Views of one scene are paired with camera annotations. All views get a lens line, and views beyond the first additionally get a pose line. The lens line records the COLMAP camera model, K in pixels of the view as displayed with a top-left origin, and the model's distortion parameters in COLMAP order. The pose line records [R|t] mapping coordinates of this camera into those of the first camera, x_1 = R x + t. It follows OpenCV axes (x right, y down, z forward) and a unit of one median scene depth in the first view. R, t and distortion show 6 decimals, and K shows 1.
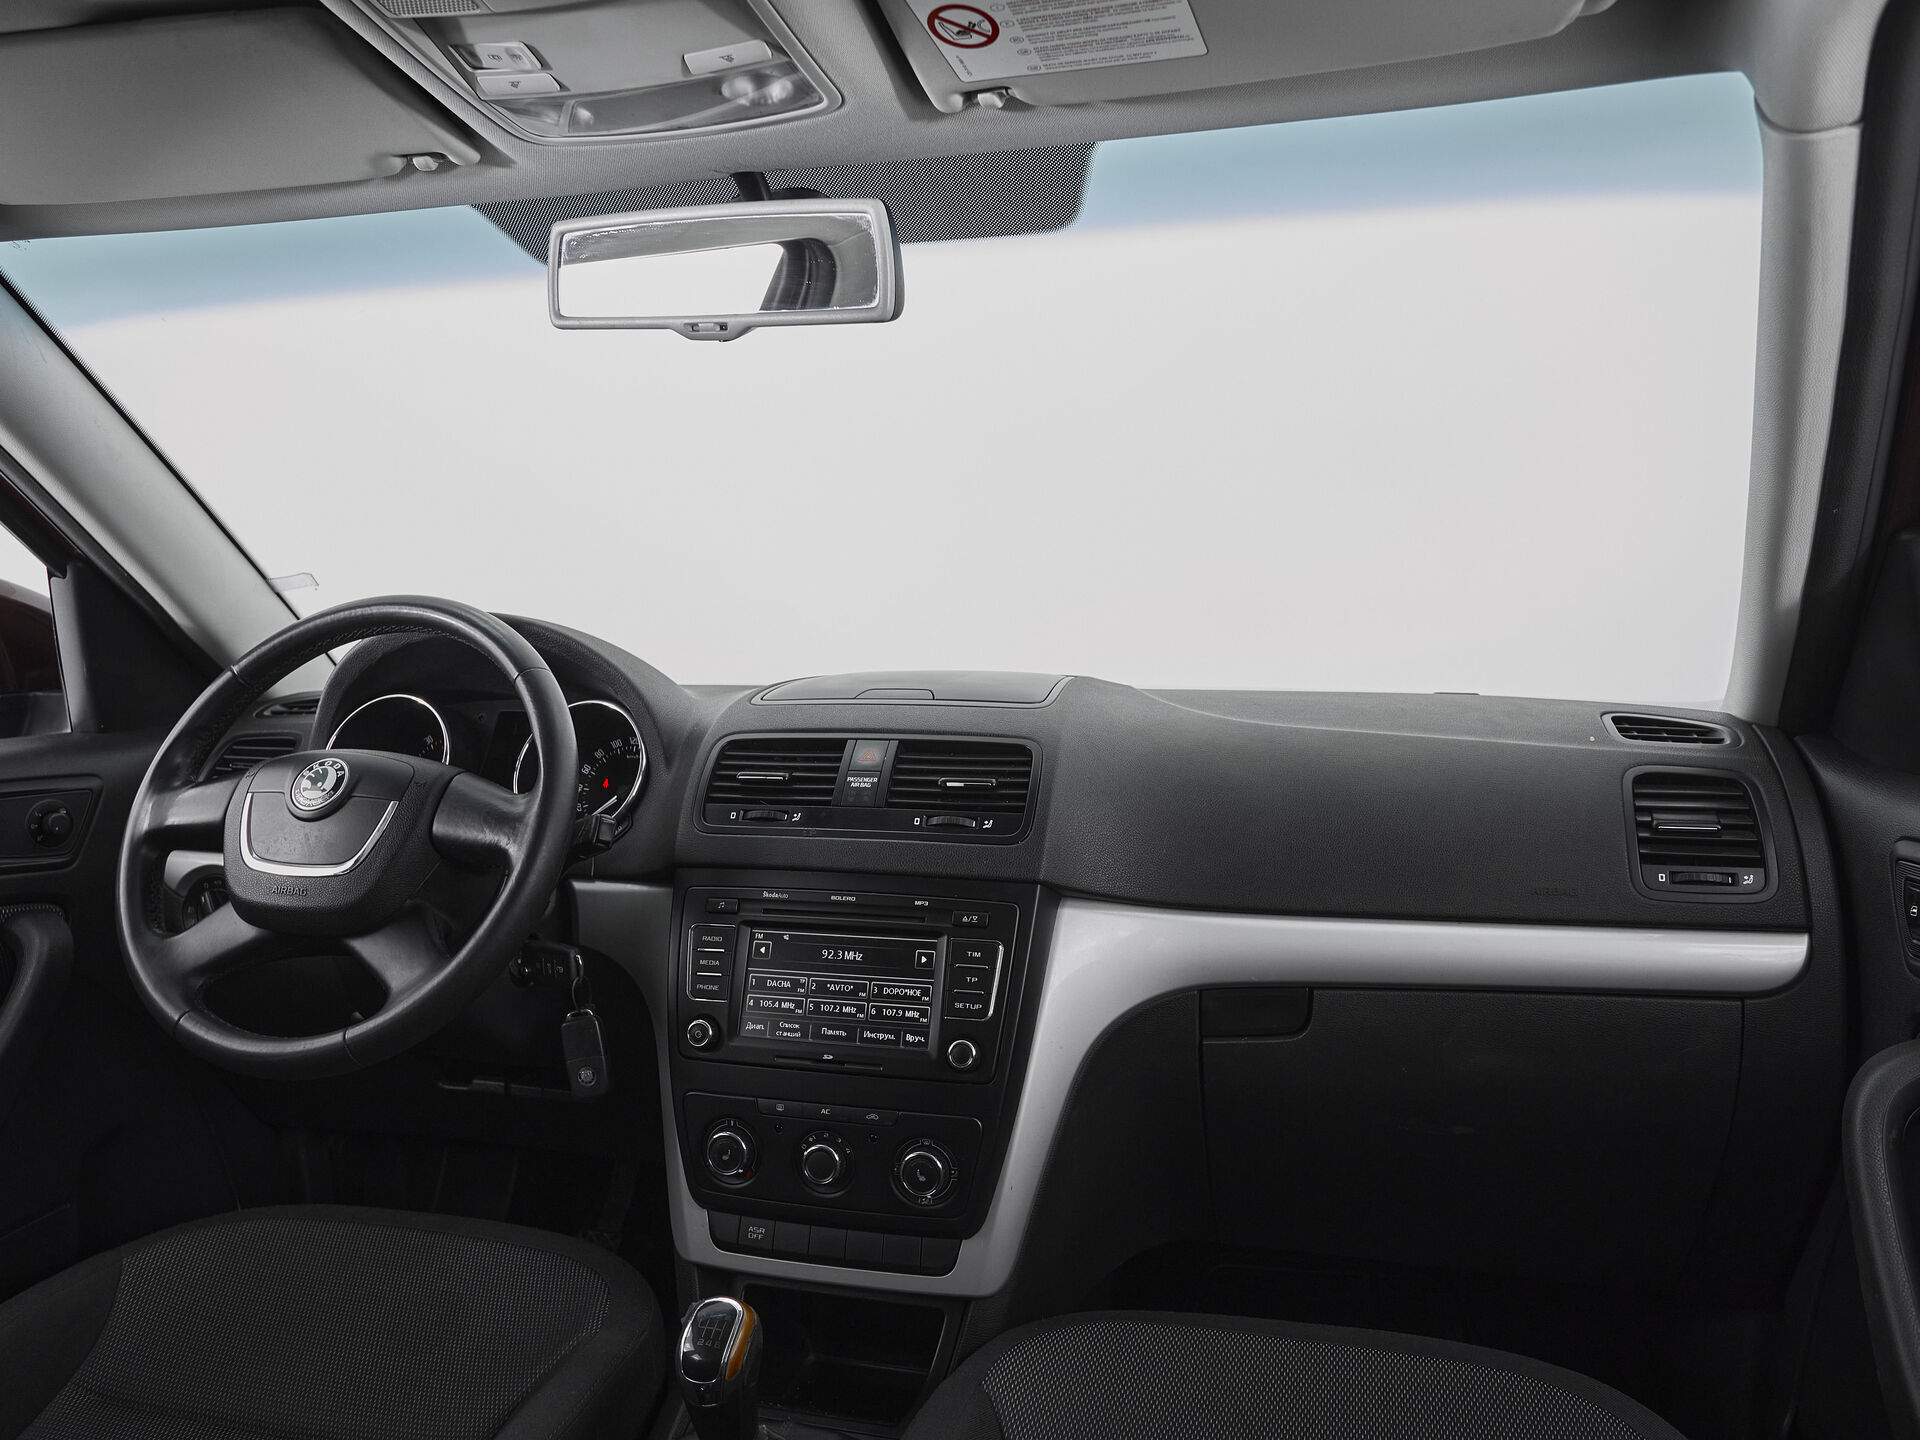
lens RADIAL K [[1383.2, 0, 960.0], [0, 1383.2, 720.0], [0, 0, 1]] dist [-0.070474, 0.075654]
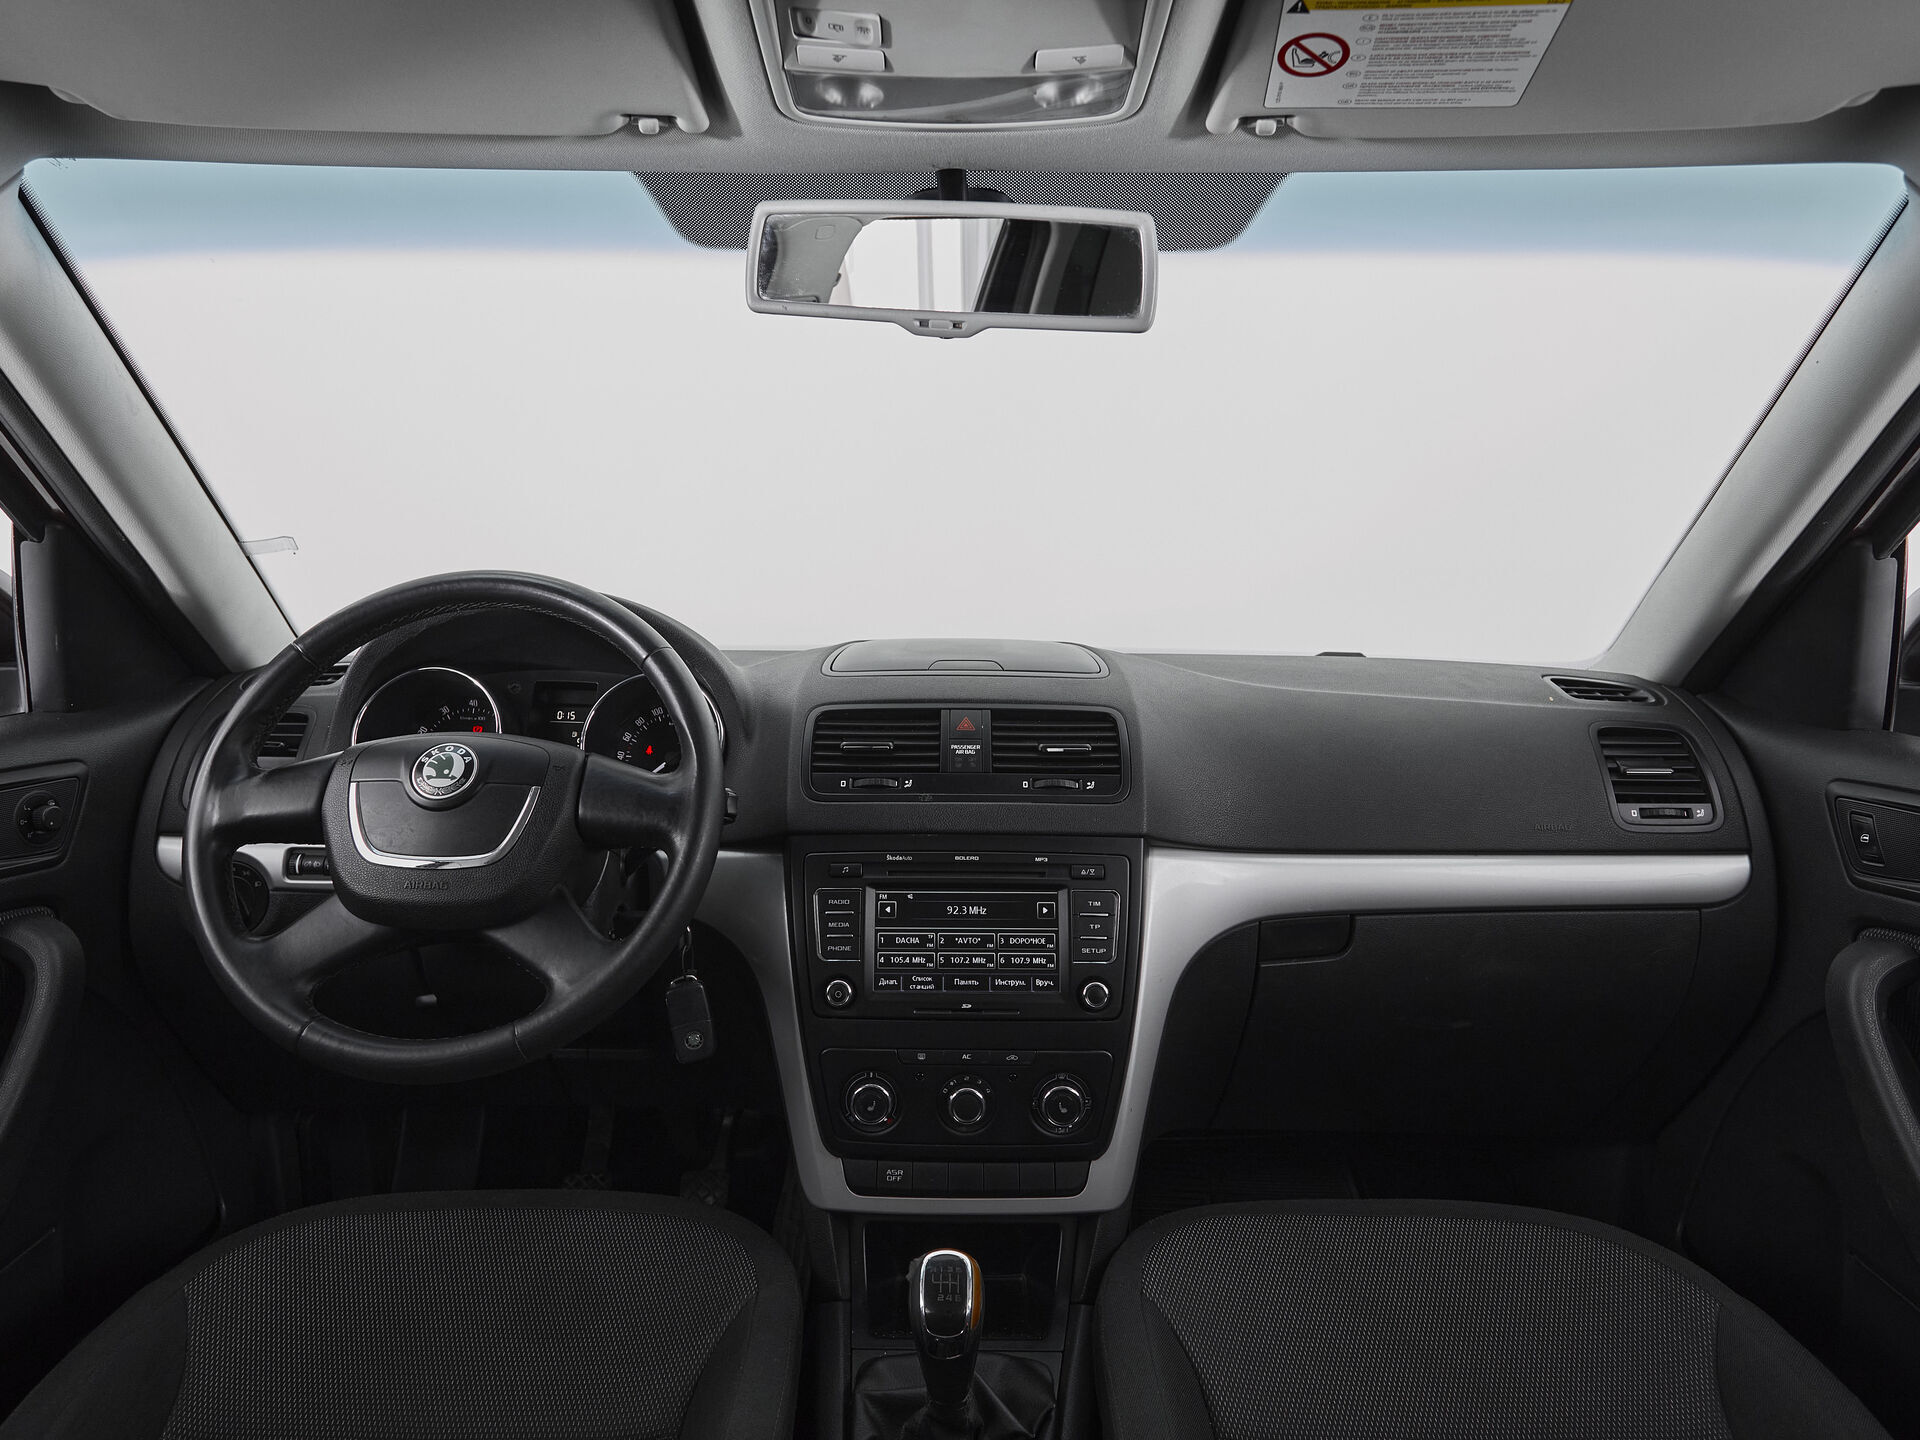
lens RADIAL K [[1181.4, 0, 931.2], [0, 1181.4, 699.6], [0, 0, 1]] dist [0.016557, -0.004120]
pose [[0.968092, -0.018356, 0.249920, -0.343481], [0.007570, 0.999001, 0.044050, -0.036980], [-0.250479, -0.040753, 0.967264, 0.112583]]
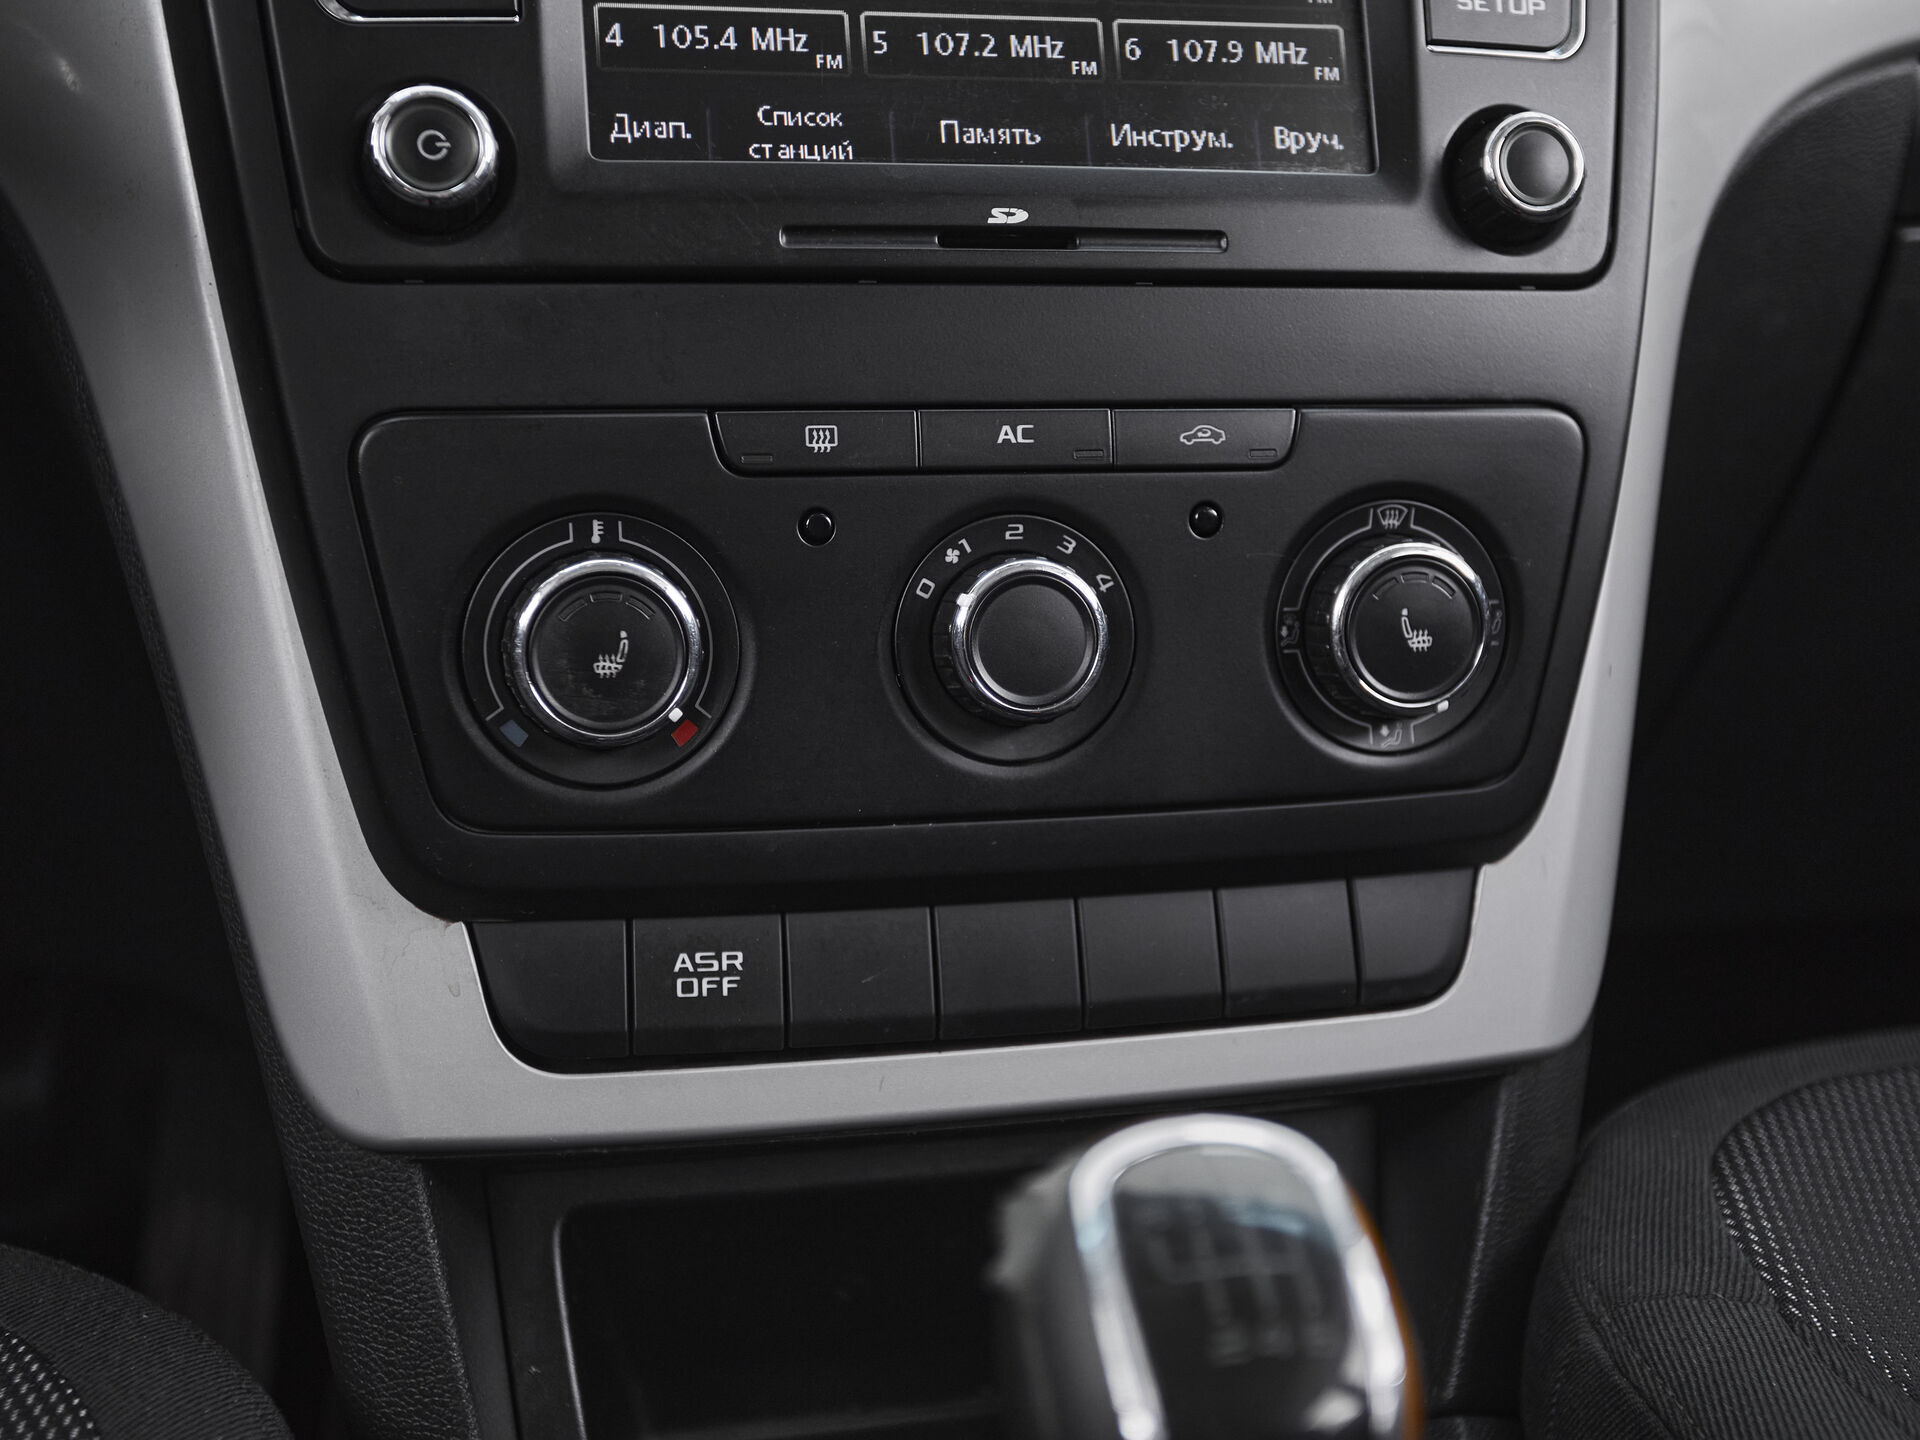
lens RADIAL K [[2382.6, 0, 946.8], [0, 2382.6, 684.5], [0, 0, 1]] dist [0.038226, 0.034895]
pose [[0.875584, -0.080601, 0.476295, -0.309269], [0.013641, 0.989714, 0.142406, 0.260542], [-0.482874, -0.118191, 0.867677, 0.609053]]
